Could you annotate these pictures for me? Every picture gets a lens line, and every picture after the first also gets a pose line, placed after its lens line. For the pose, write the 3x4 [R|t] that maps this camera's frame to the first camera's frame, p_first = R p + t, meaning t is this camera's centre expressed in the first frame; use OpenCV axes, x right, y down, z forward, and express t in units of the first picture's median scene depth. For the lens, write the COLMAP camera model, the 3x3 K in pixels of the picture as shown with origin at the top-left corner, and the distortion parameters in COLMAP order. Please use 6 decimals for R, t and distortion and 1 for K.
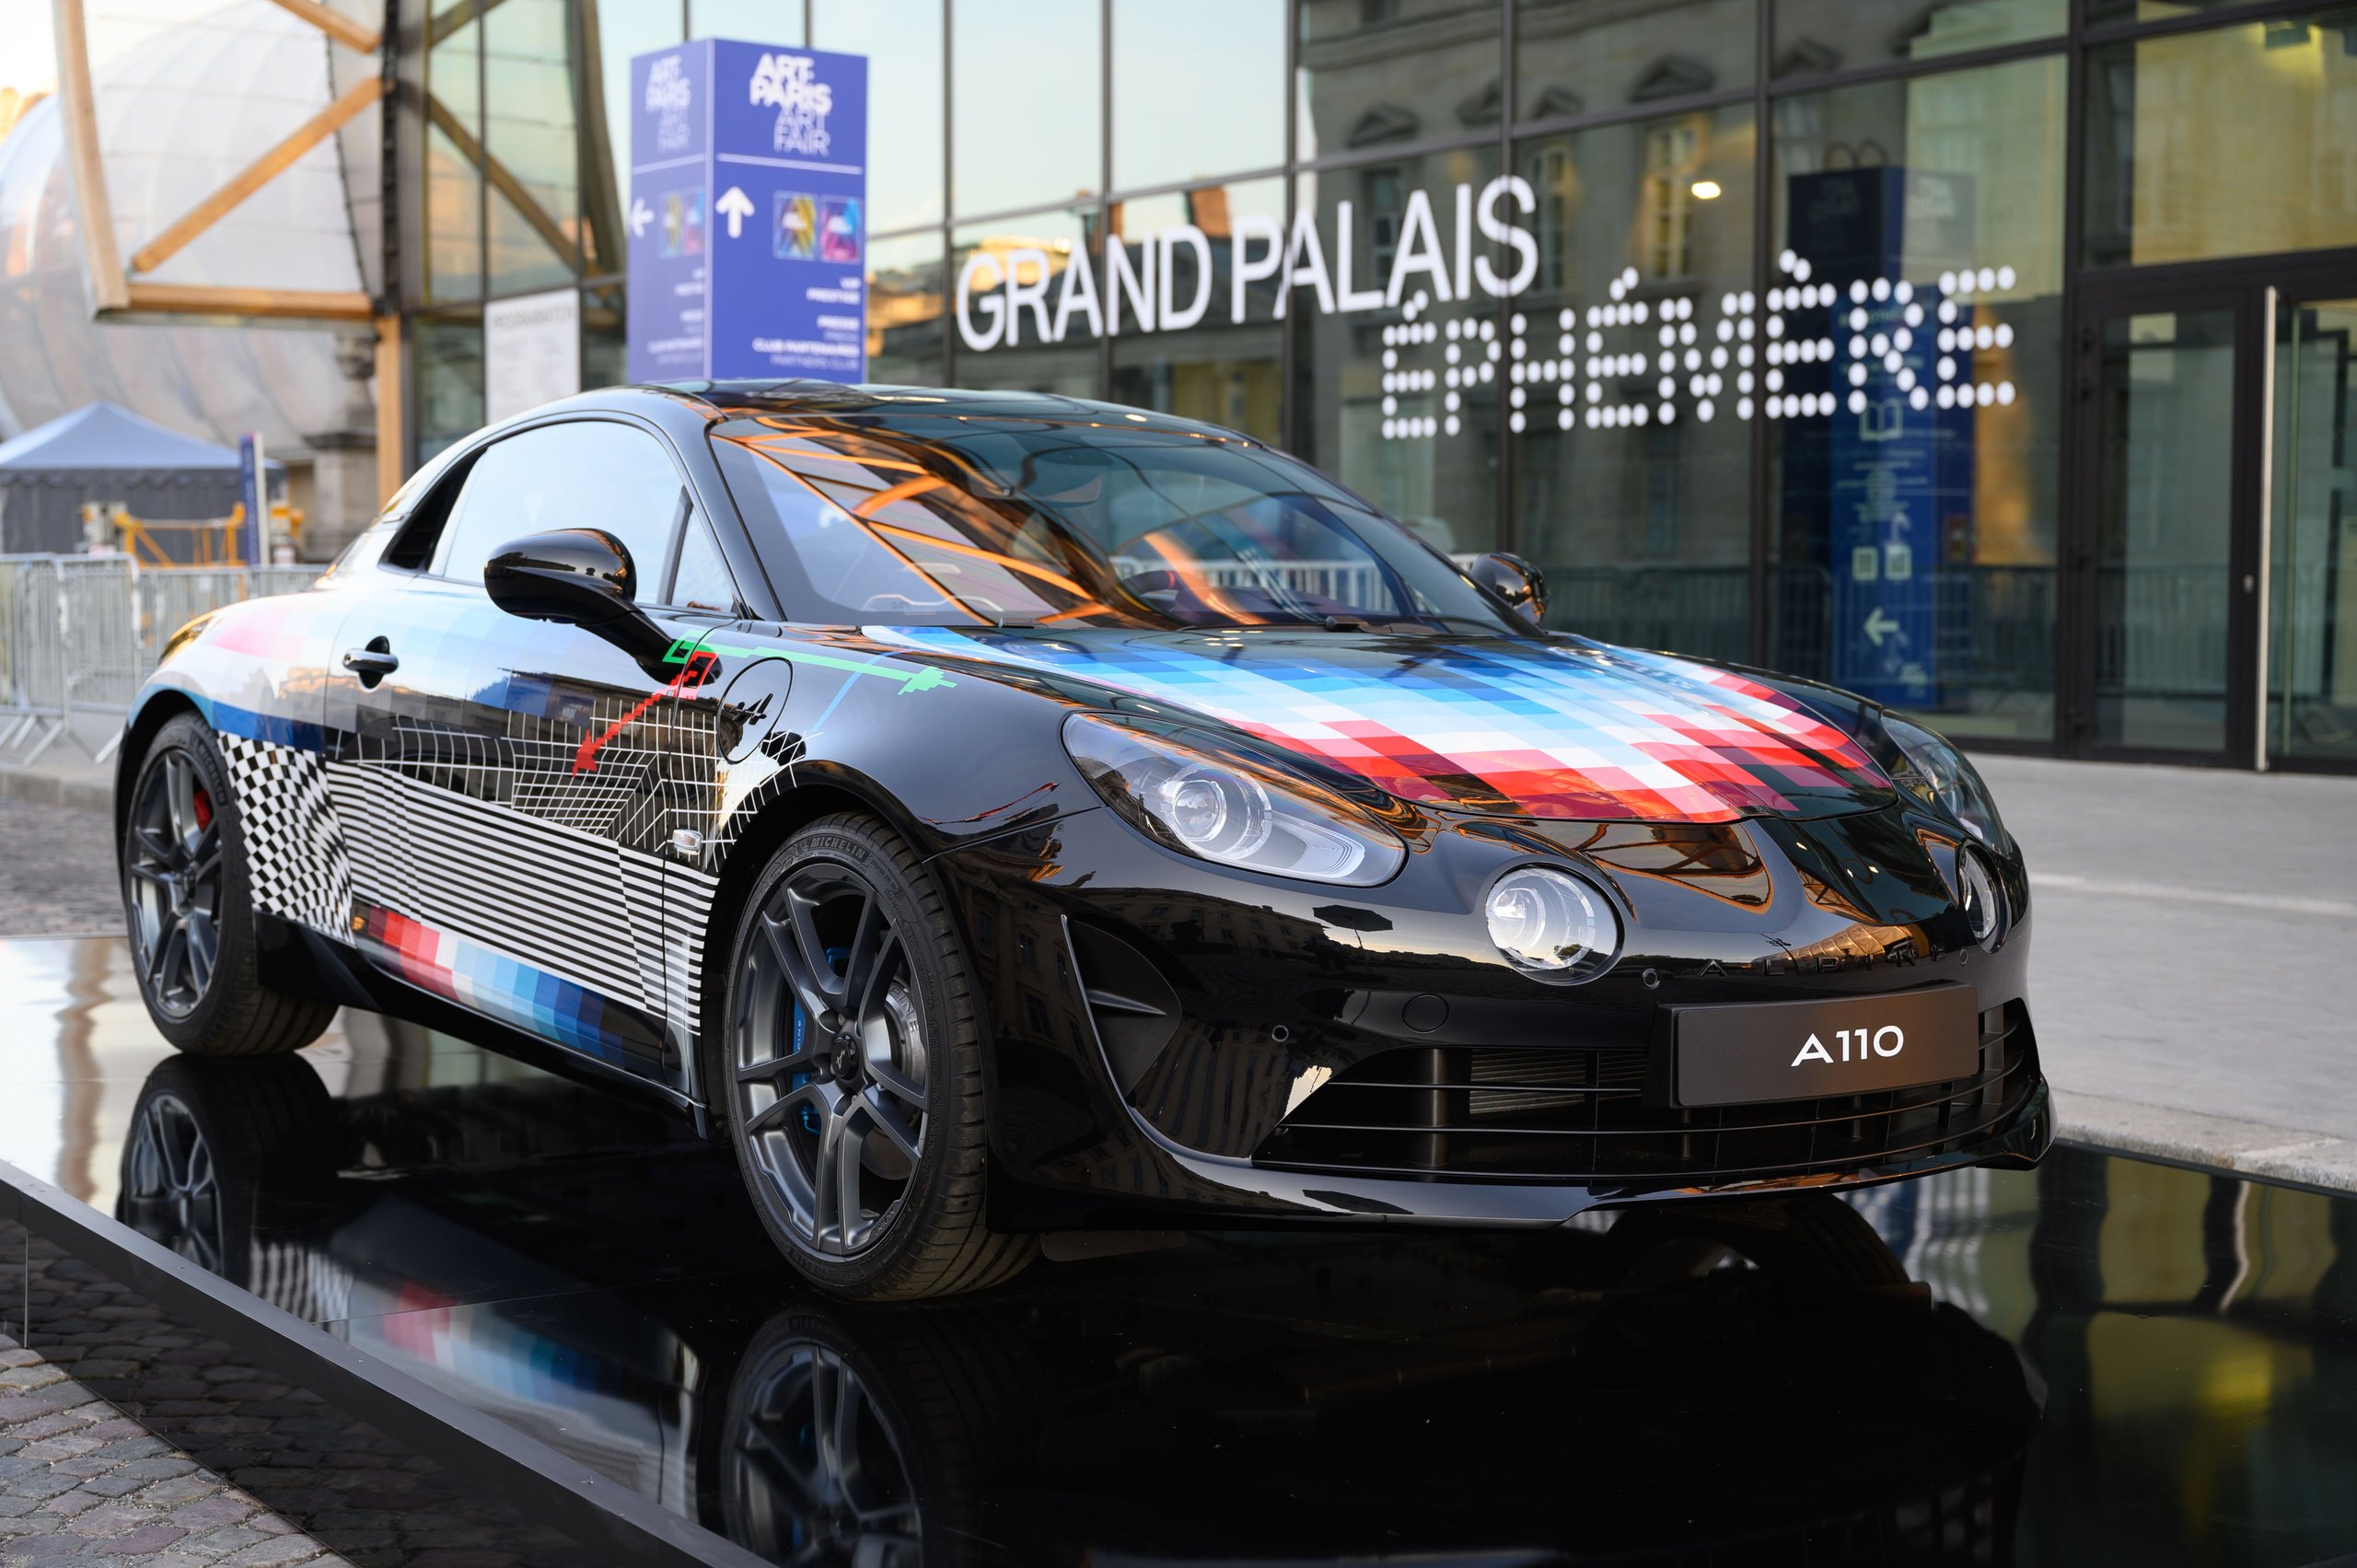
lens RADIAL K [[3467.5, 0, 1179.1], [0, 3467.5, 815.1], [0, 0, 1]] dist [0.016247, 0.009160]
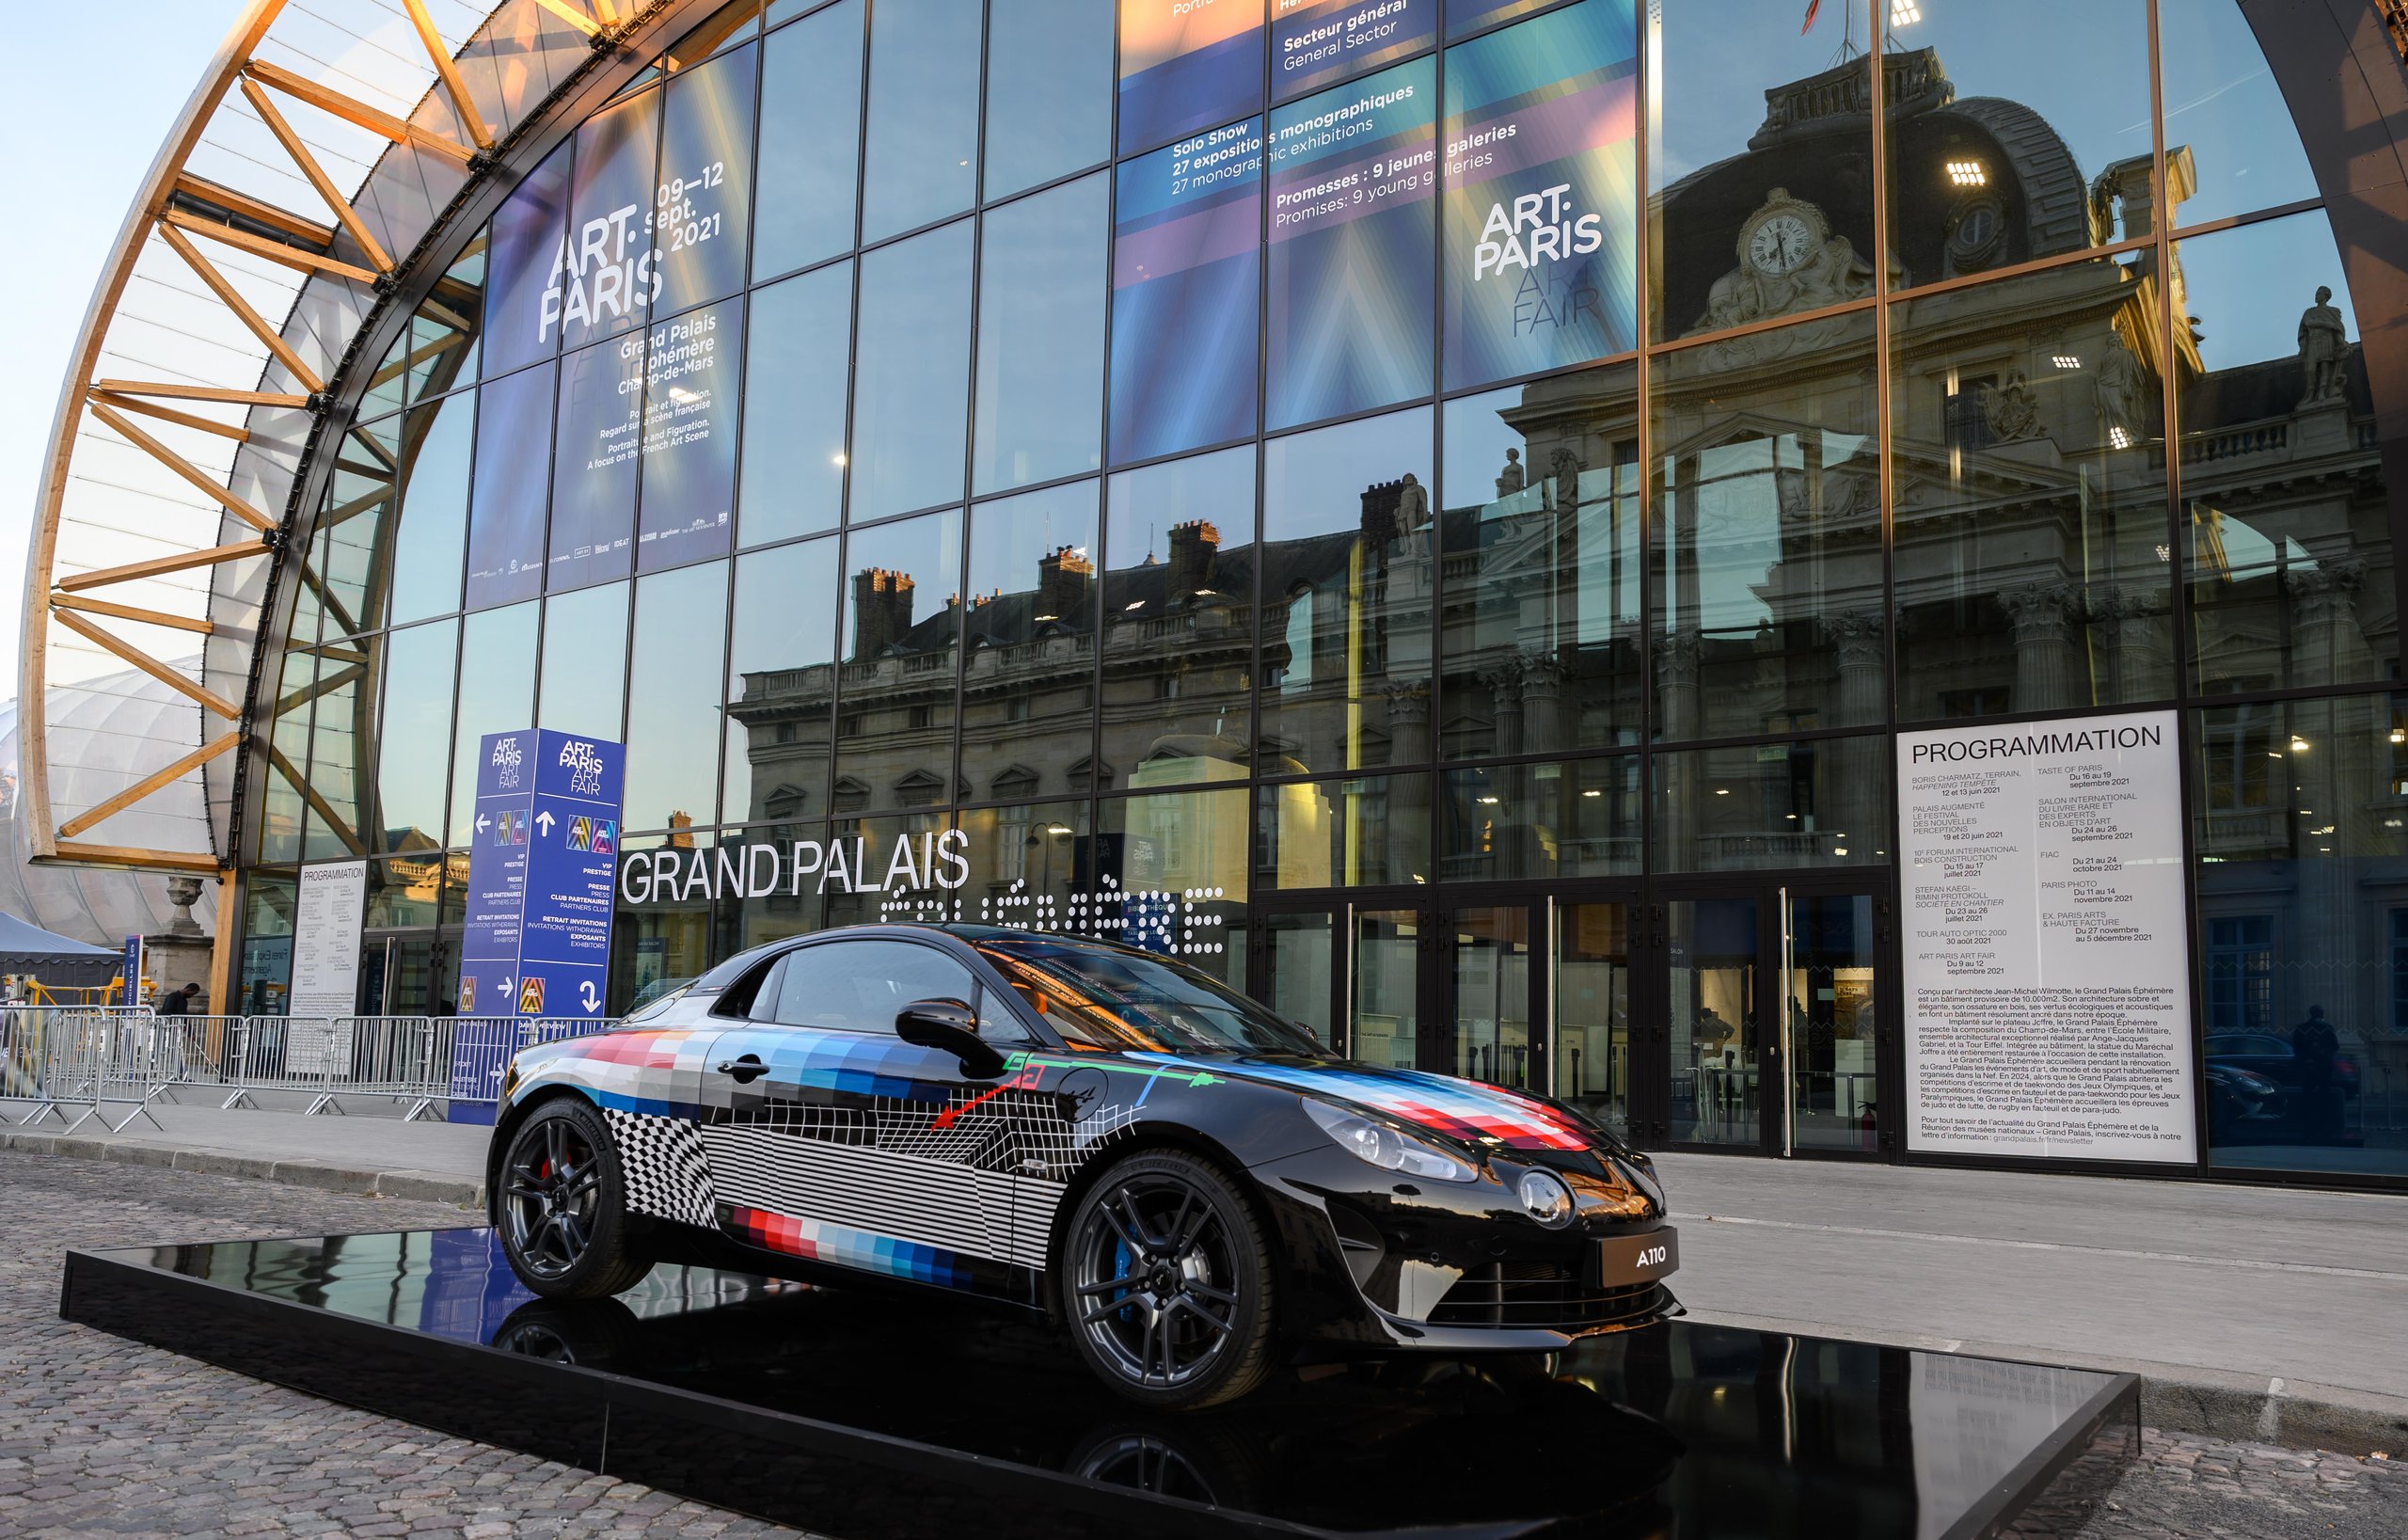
lens RADIAL K [[1814.3, 0, 1206.5], [0, 1814.3, 810.9], [0, 0, 1]] dist [-0.005052, -0.003139]
pose [[0.932868, 0.061077, 0.355003, -0.142332], [0.008202, 0.981663, -0.190446, 0.002440], [-0.360125, 0.180572, 0.915261, 0.010086]]
